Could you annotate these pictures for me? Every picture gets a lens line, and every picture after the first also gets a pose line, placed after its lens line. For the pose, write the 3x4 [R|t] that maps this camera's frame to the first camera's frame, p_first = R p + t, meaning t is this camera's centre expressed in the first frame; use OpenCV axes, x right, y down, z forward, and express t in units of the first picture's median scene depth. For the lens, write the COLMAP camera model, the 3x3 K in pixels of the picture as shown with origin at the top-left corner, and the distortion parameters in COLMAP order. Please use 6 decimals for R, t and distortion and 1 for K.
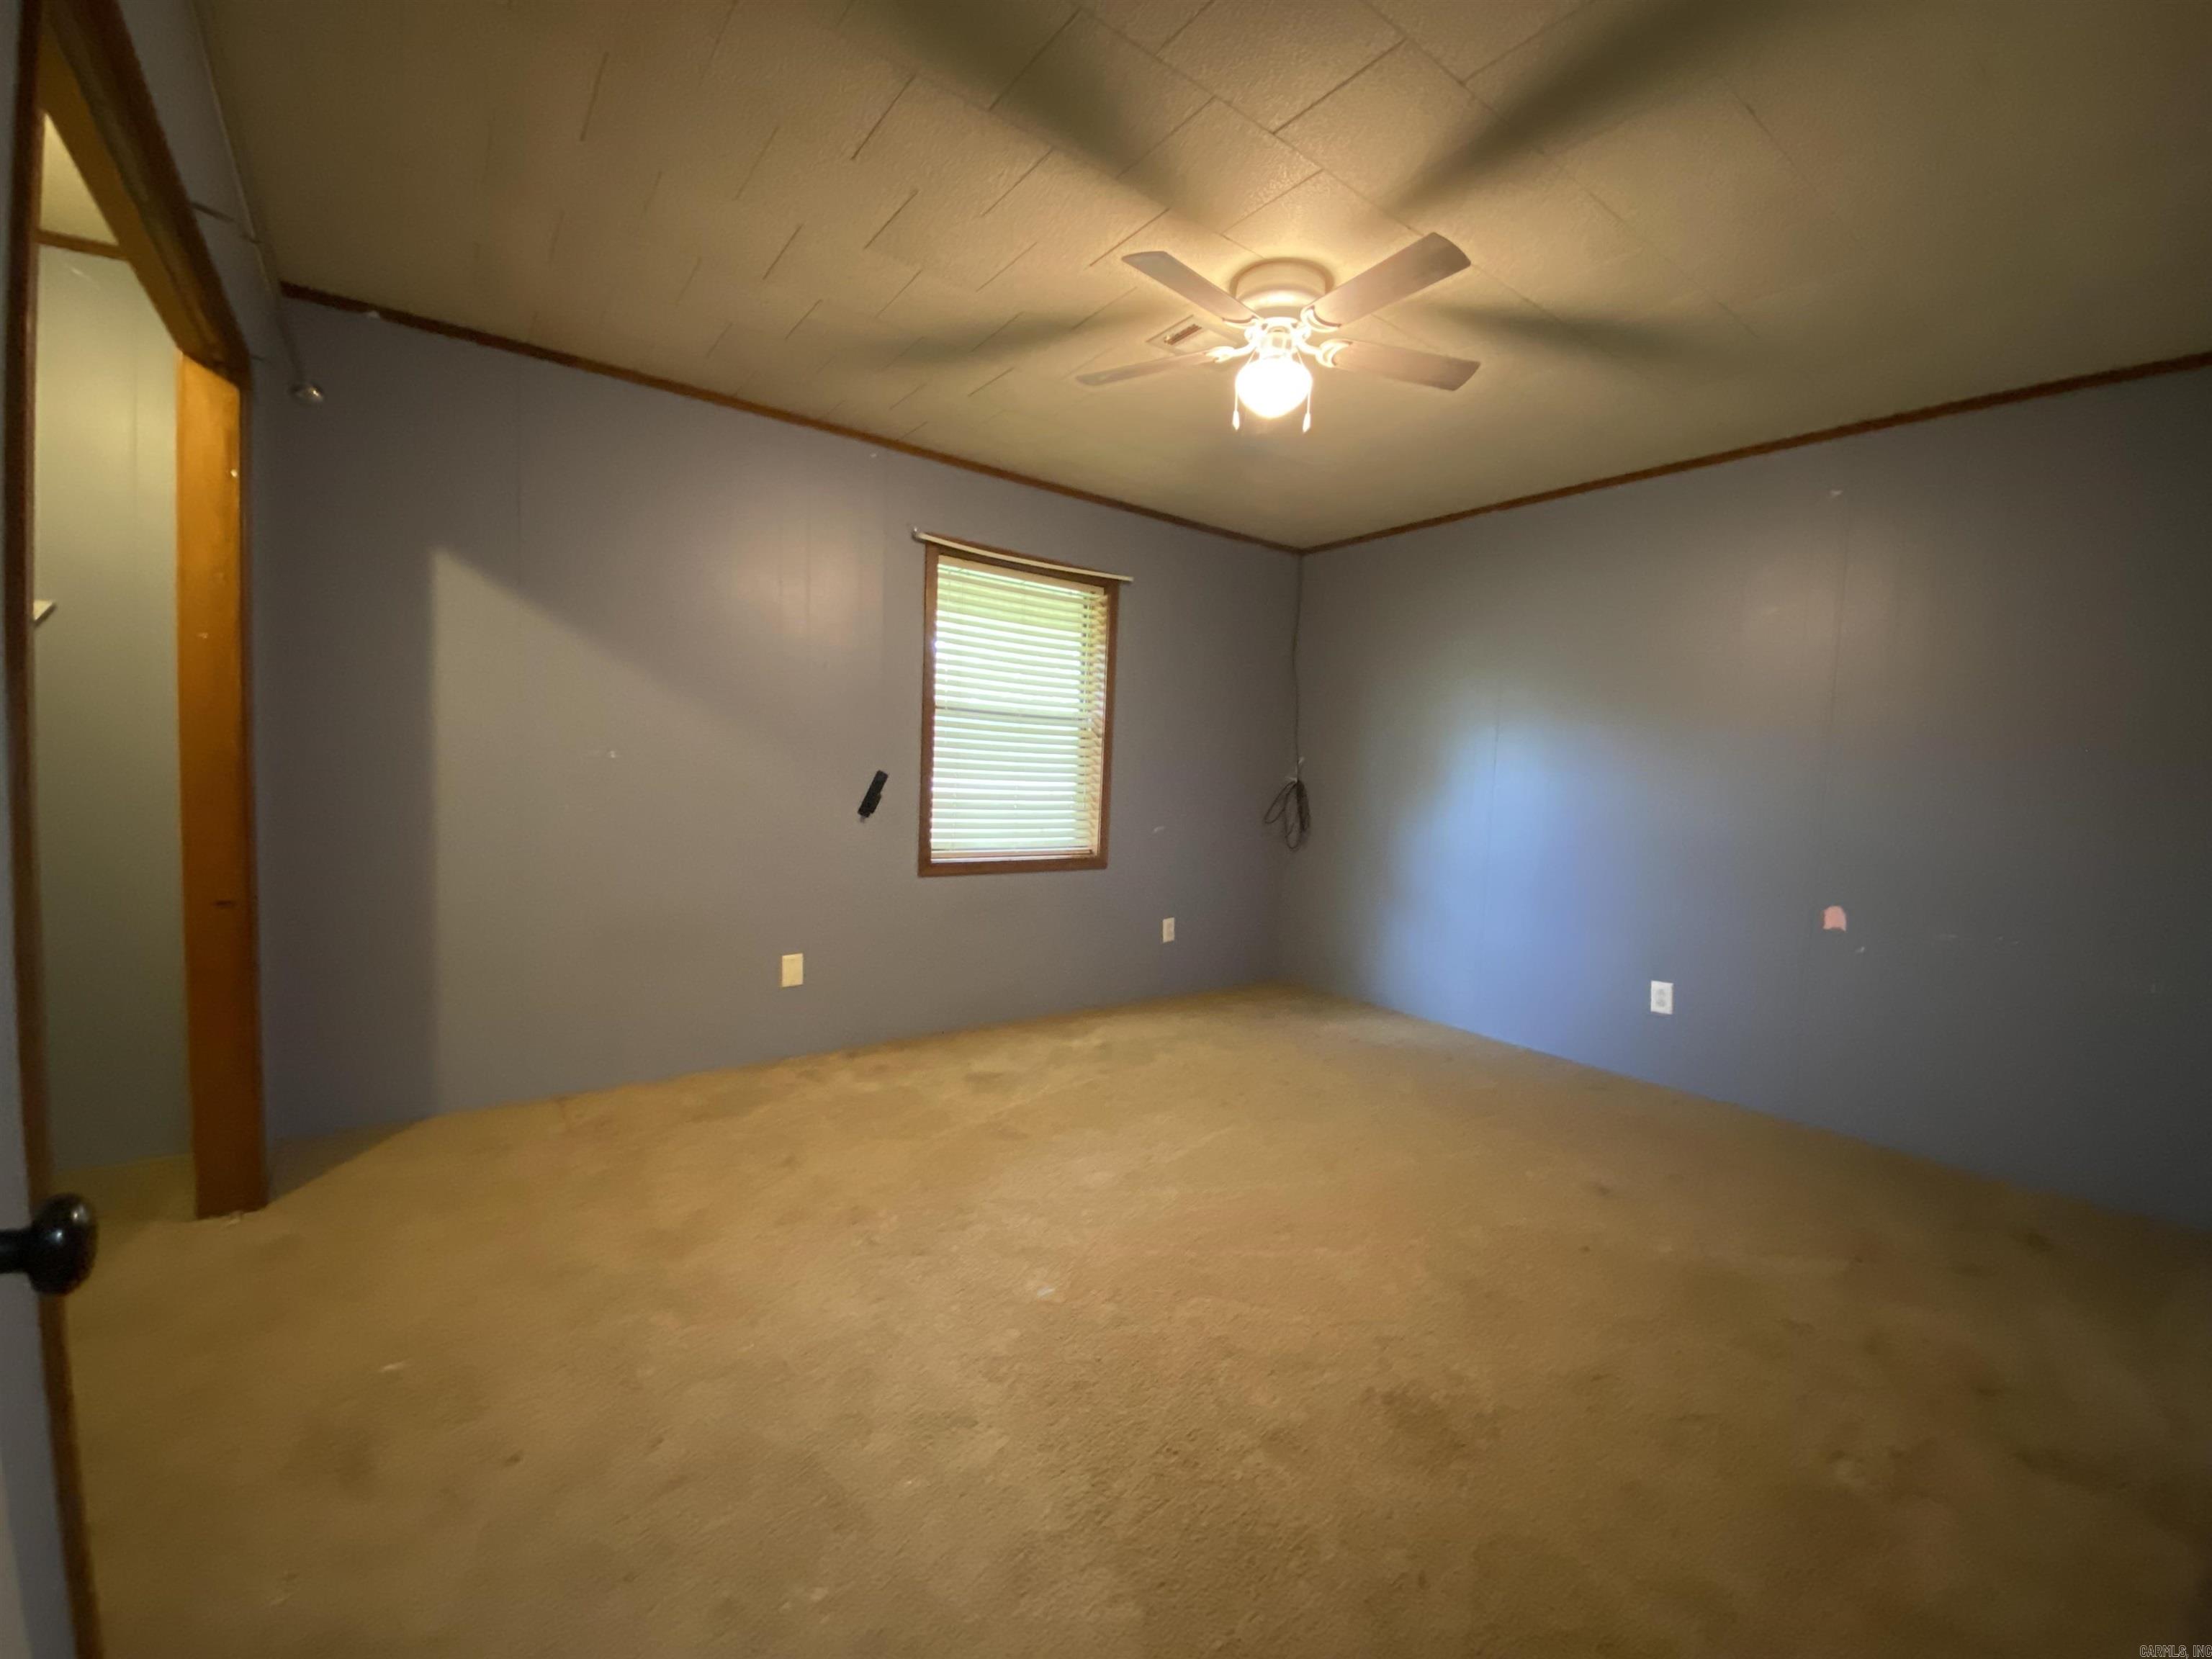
lens RADIAL K [[902.3, 0, 1096.9], [0, 902.3, 839.6], [0, 0, 1]] dist [0.001572, -0.006328]
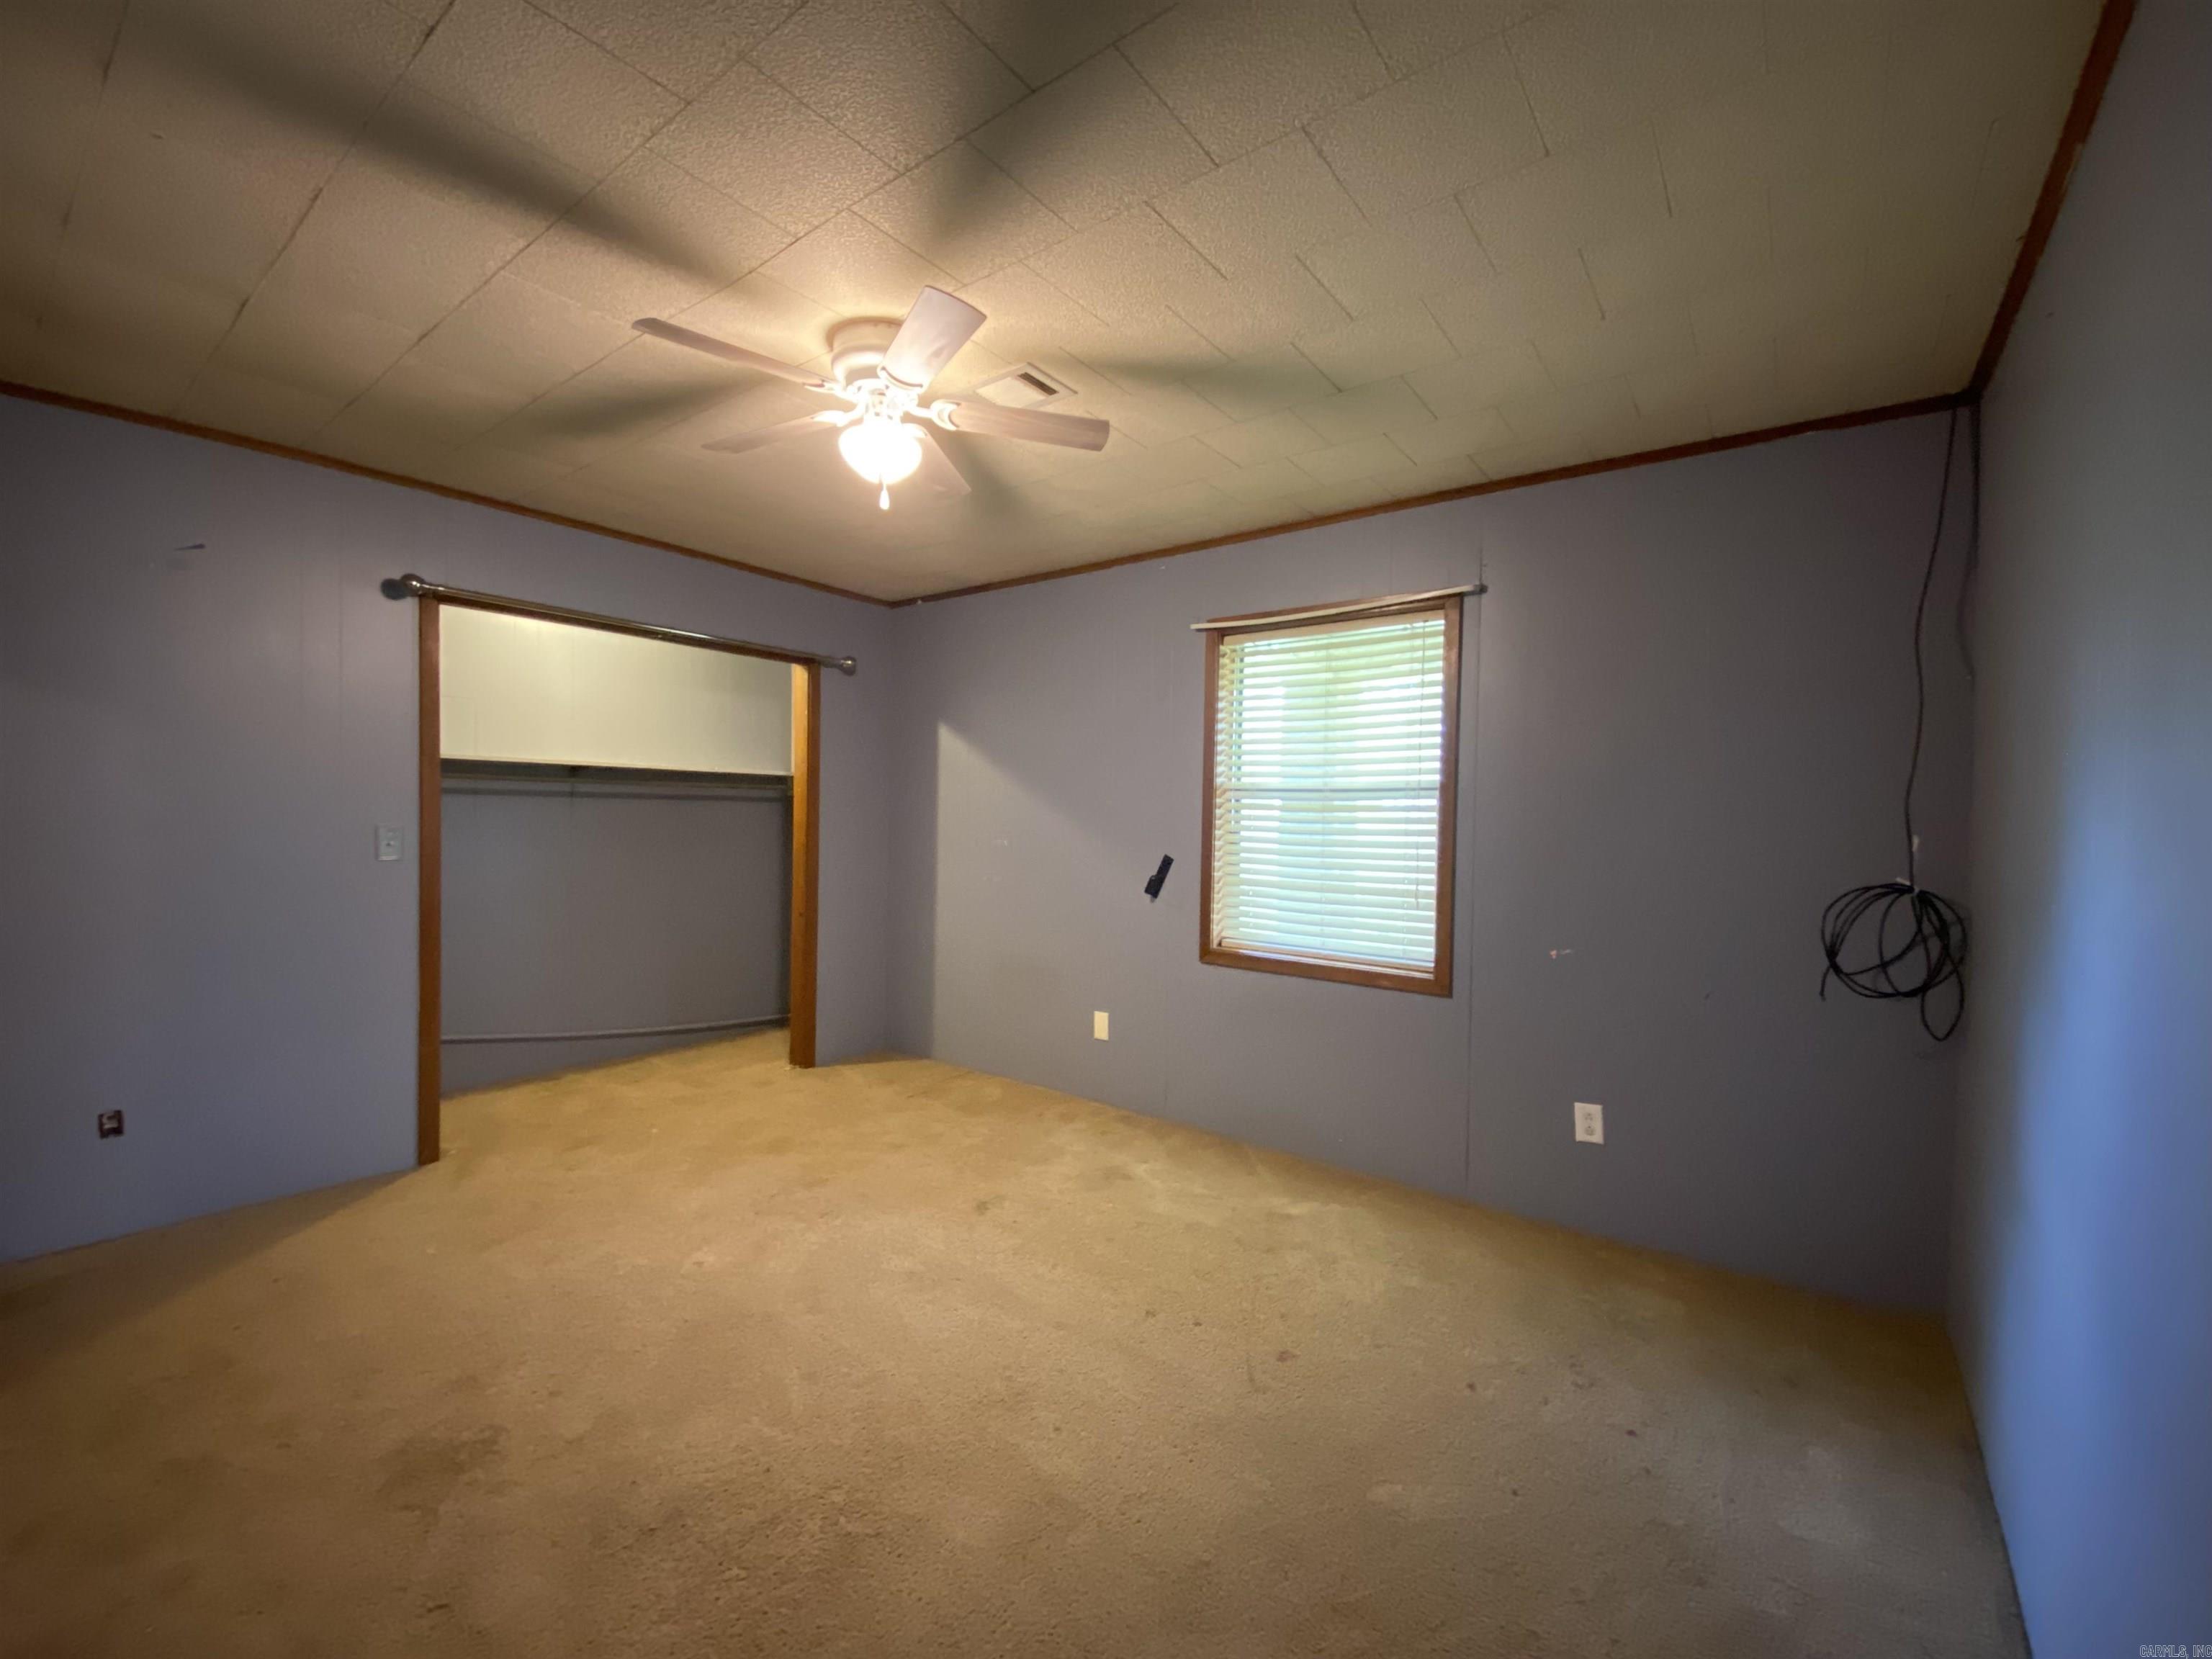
lens RADIAL K [[902.3, 0, 1081.7], [0, 902.3, 820.5], [0, 0, 1]] dist [0.001572, -0.006328]
pose [[0.261669, -0.024990, -0.964834, 0.718286], [-0.078523, 0.995800, -0.047088, -0.057314], [0.961958, 0.088083, 0.258608, 0.613681]]
